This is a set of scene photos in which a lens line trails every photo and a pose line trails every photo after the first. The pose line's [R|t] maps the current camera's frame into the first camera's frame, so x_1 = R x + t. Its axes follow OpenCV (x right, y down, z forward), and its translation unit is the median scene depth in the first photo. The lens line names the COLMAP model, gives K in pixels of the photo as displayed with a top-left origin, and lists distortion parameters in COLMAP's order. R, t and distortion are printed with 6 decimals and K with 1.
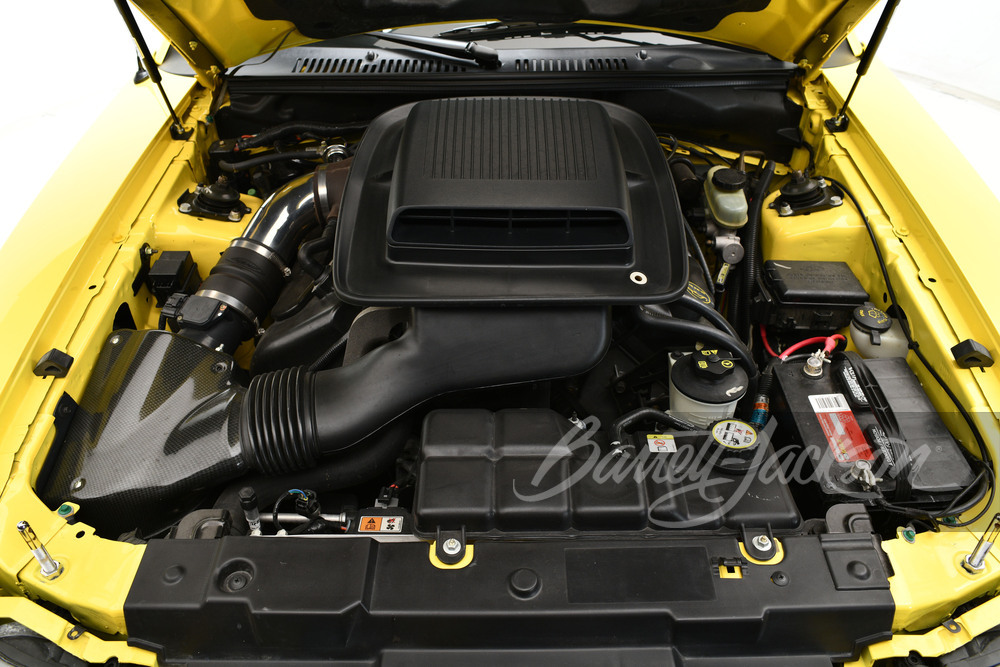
lens RADIAL K [[782.3, 0, 500.0], [0, 782.3, 333.5], [0, 0, 1]] dist [-0.052300, 0.002813]
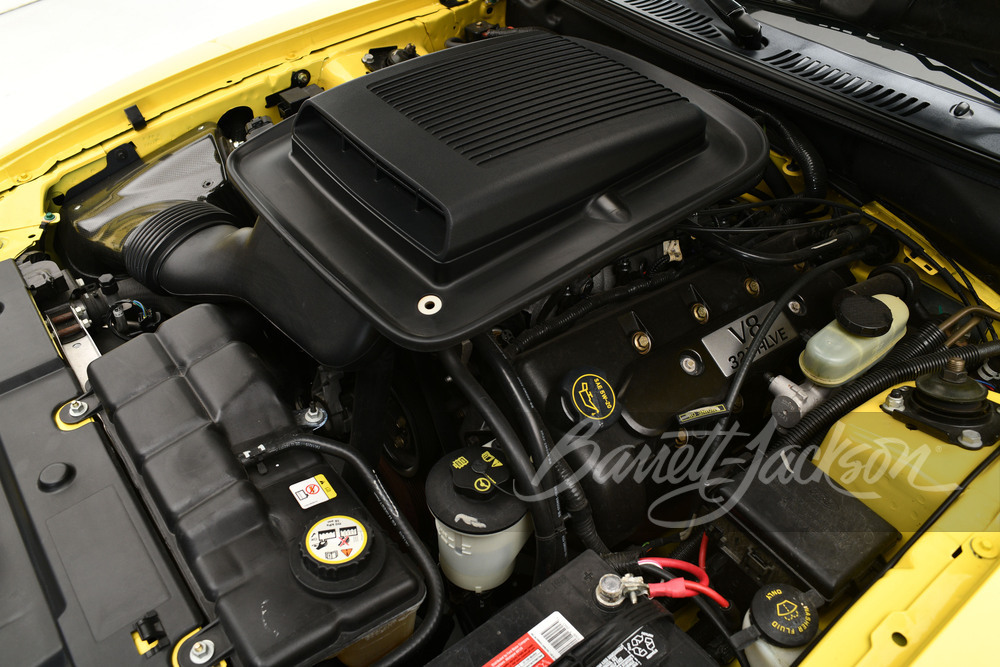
lens RADIAL K [[782.3, 0, 500.0], [0, 782.3, 333.5], [0, 0, 1]] dist [-0.052300, 0.002813]
pose [[0.622426, 0.537588, -0.568846, 0.502613], [-0.502585, 0.831677, 0.236053, -0.197051], [0.599996, 0.138968, 0.787841, 0.355870]]
